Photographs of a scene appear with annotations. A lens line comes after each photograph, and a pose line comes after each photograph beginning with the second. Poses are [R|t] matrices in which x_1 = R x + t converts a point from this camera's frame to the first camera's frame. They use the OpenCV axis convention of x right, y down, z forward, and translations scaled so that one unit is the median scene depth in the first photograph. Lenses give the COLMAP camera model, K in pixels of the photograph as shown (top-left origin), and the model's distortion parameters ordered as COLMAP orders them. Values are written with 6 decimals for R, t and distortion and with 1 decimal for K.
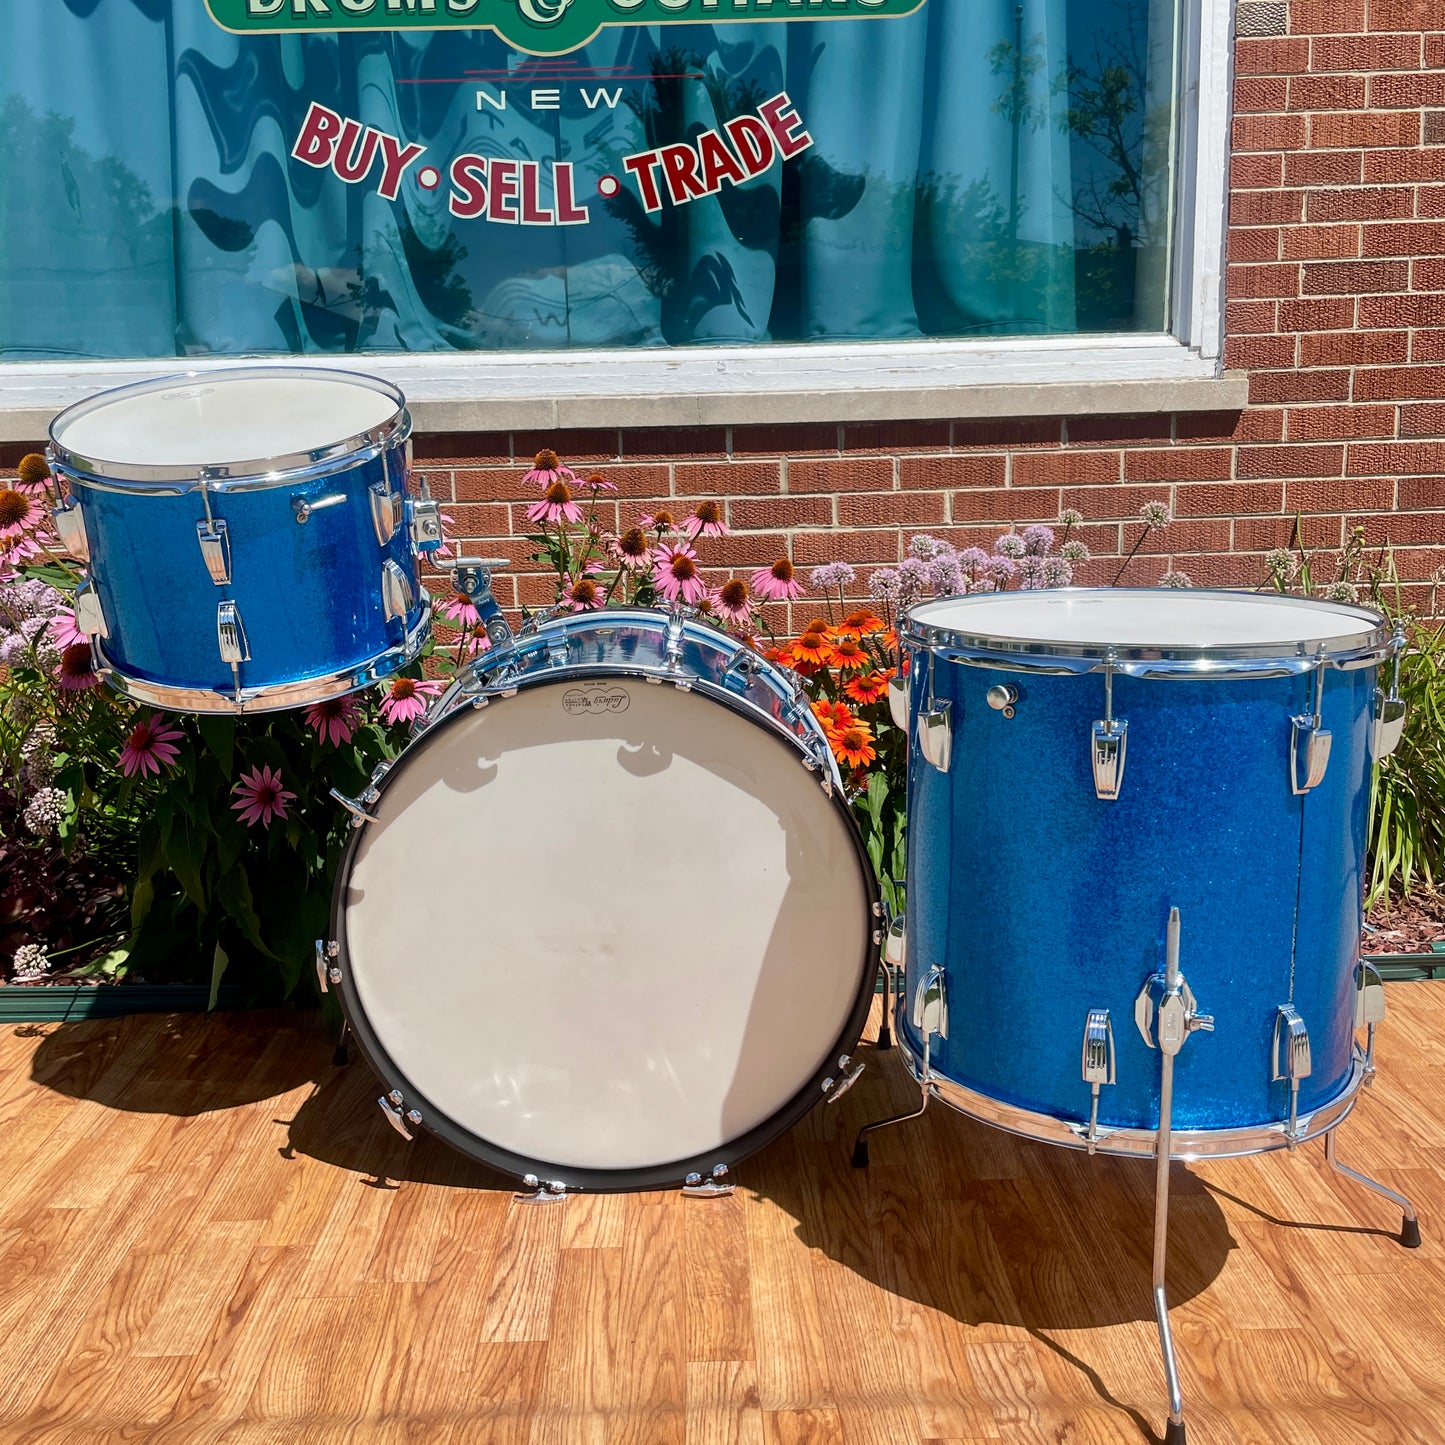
lens RADIAL K [[1522.2, 0, 707.6], [0, 1522.2, 691.0], [0, 0, 1]] dist [0.032573, 0.000000]
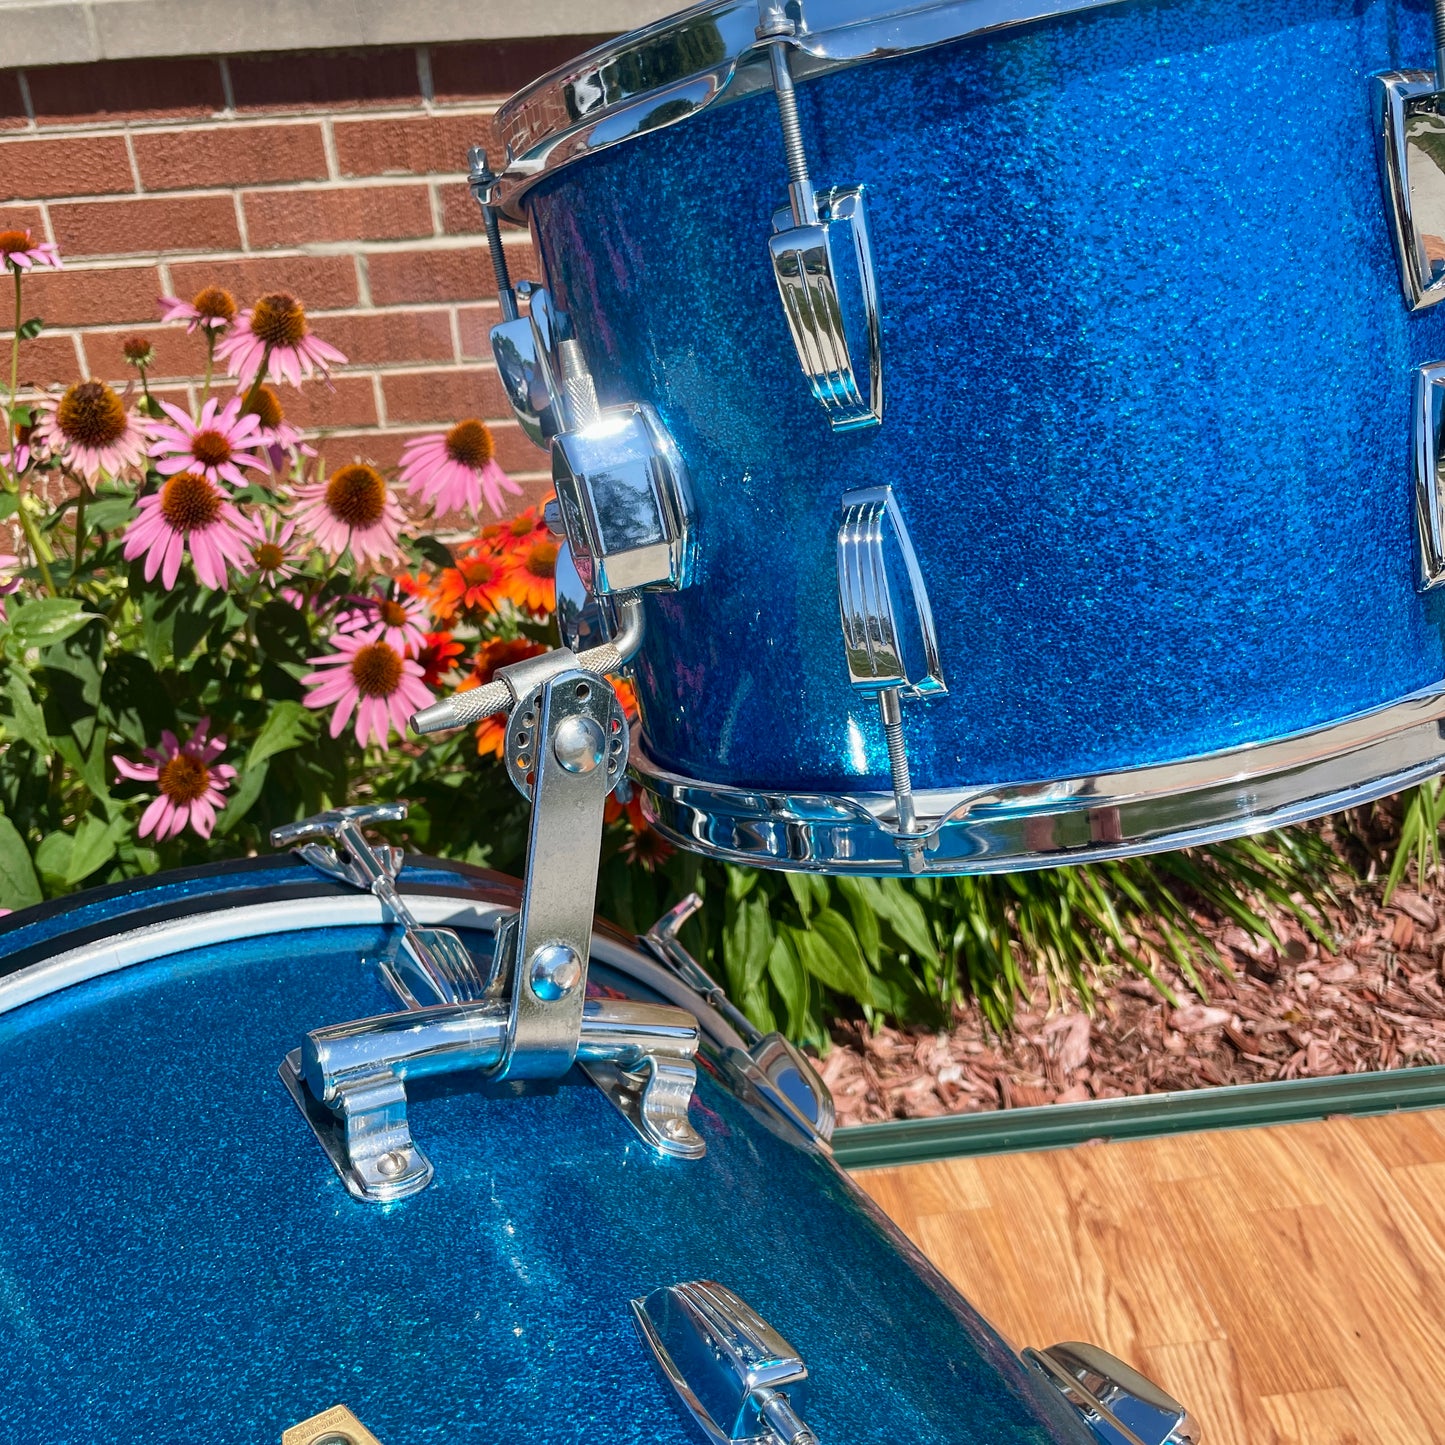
lens RADIAL K [[1492.8, 0, 707.9], [0, 1492.8, 730.1], [0, 0, 1]] dist [0.026491, 0.000000]
pose [[0.995211, -0.062942, 0.074791, 0.107377], [0.038461, 0.955533, 0.292366, -0.158052], [-0.089867, -0.288089, 0.953377, 0.683682]]
